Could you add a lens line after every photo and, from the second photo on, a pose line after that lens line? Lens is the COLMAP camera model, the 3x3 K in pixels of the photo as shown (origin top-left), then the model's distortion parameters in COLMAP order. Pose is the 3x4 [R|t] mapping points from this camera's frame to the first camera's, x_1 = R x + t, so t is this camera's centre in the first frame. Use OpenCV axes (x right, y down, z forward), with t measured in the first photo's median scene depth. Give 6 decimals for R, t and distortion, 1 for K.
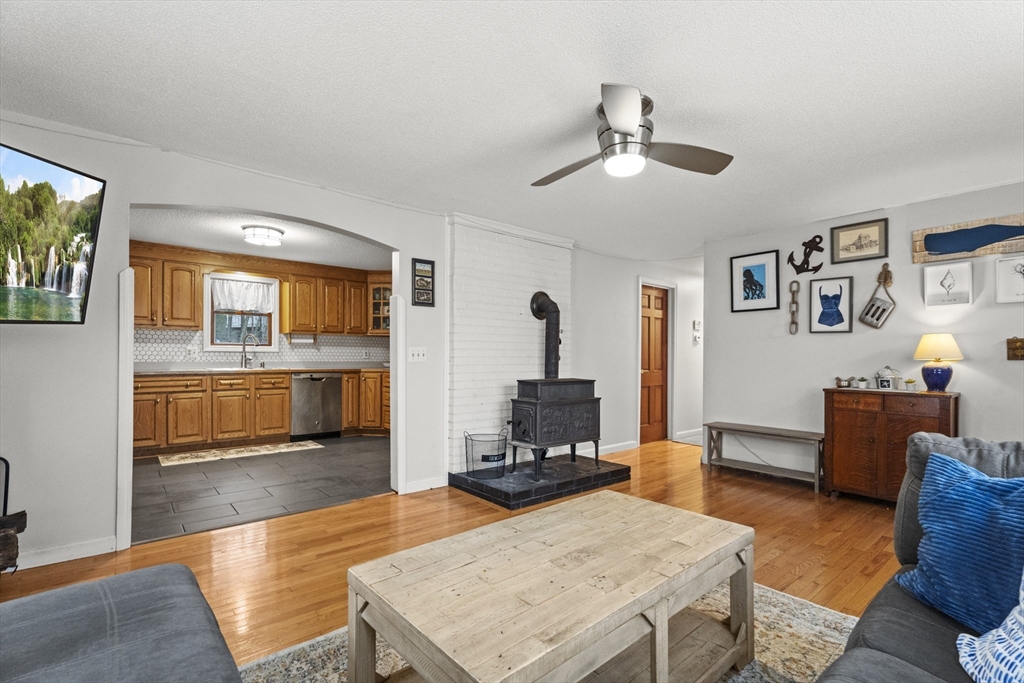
lens RADIAL K [[455.0, 0, 513.0], [0, 455.0, 357.5], [0, 0, 1]] dist [0.000803, -0.000011]
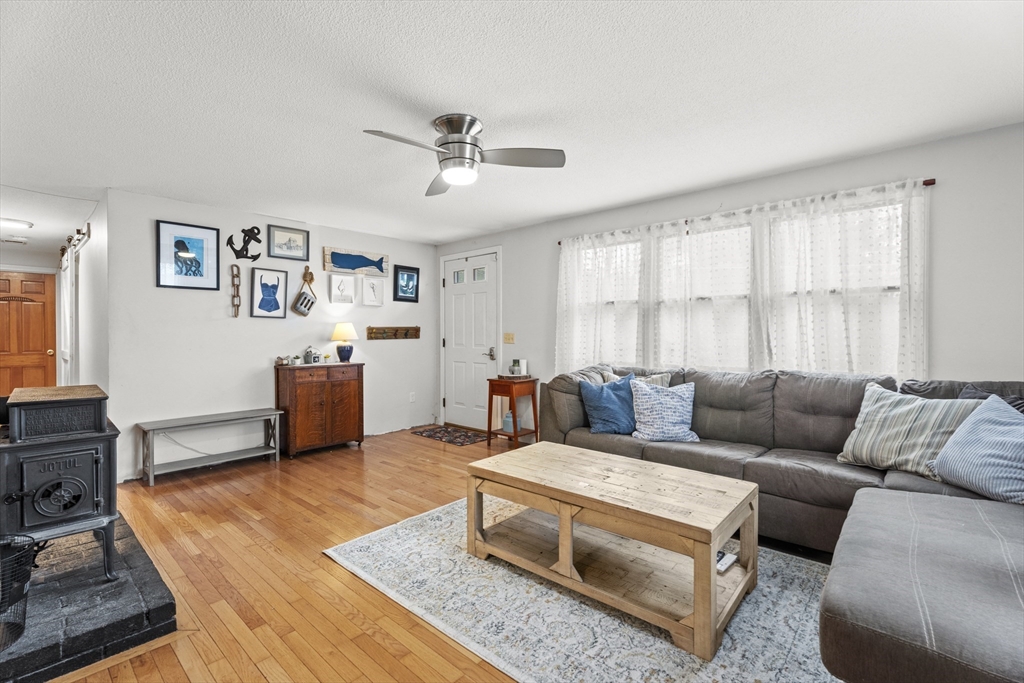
lens RADIAL K [[453.4, 0, 513.8], [0, 453.4, 337.5], [0, 0, 1]] dist [-0.017913, 0.000157]
pose [[-0.131314, -0.014343, 0.991237, -0.448714], [0.001951, 0.999890, 0.014727, -0.019475], [-0.991339, 0.003868, -0.131272, 0.506479]]
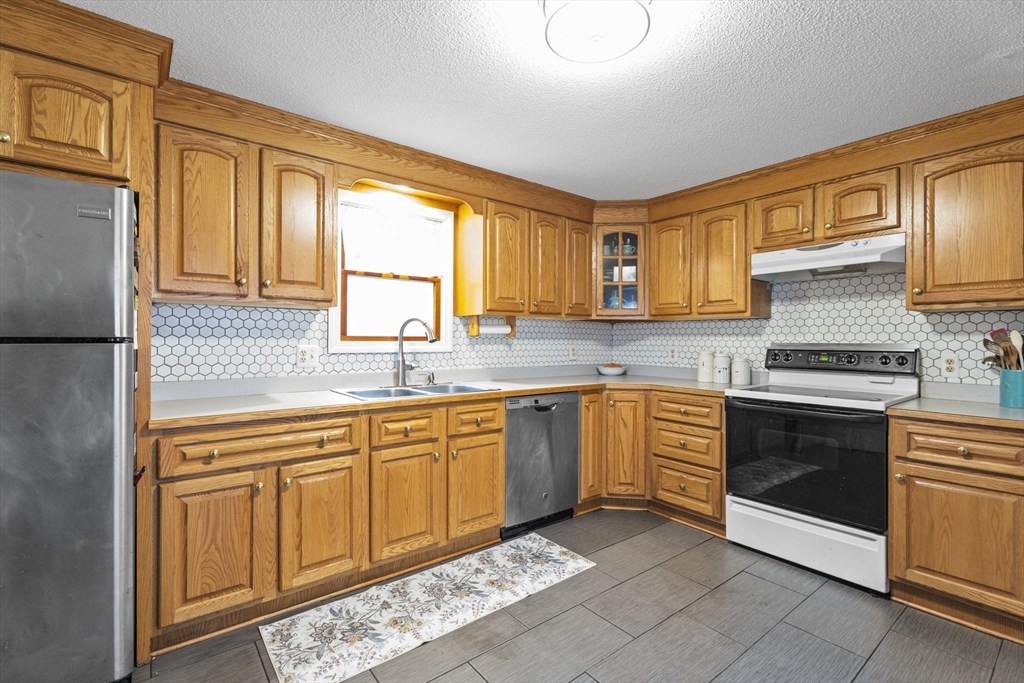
lens RADIAL K [[462.3, 0, 515.8], [0, 462.3, 340.4], [0, 0, 1]] dist [0.002374, 0.000054]
pose [[0.999197, -0.001104, -0.040050, -0.622120], [0.001013, 0.999997, -0.002302, -0.034975], [0.040052, 0.002260, 0.999195, 0.698536]]
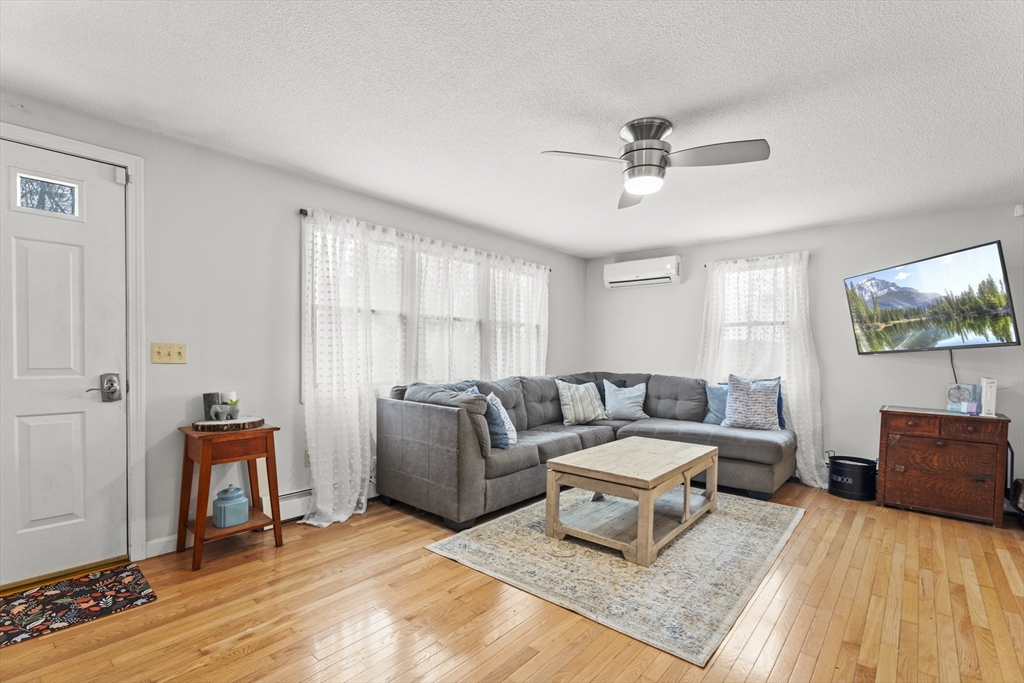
lens RADIAL K [[470.1, 0, 512.4], [0, 470.1, 362.0], [0, 0, 1]] dist [0.000725, 0.000067]
pose [[-0.988669, -0.016836, -0.149165, 0.354539], [-0.019935, 0.999615, 0.019309, -0.009901], [0.148783, 0.022064, -0.988624, 1.033136]]
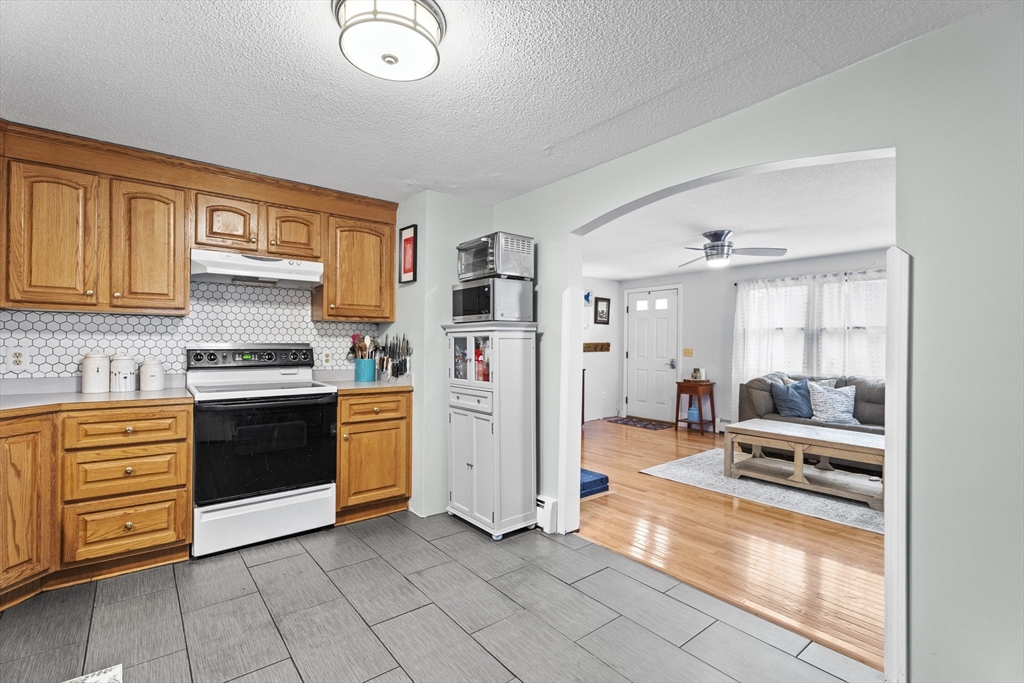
lens RADIAL K [[462.3, 0, 515.8], [0, 462.3, 340.4], [0, 0, 1]] dist [0.002374, 0.000054]
pose [[0.032053, -0.000758, 0.999486, -0.911307], [-0.006853, 0.999976, 0.000978, -0.039475], [-0.999463, -0.006881, 0.032047, 0.911087]]
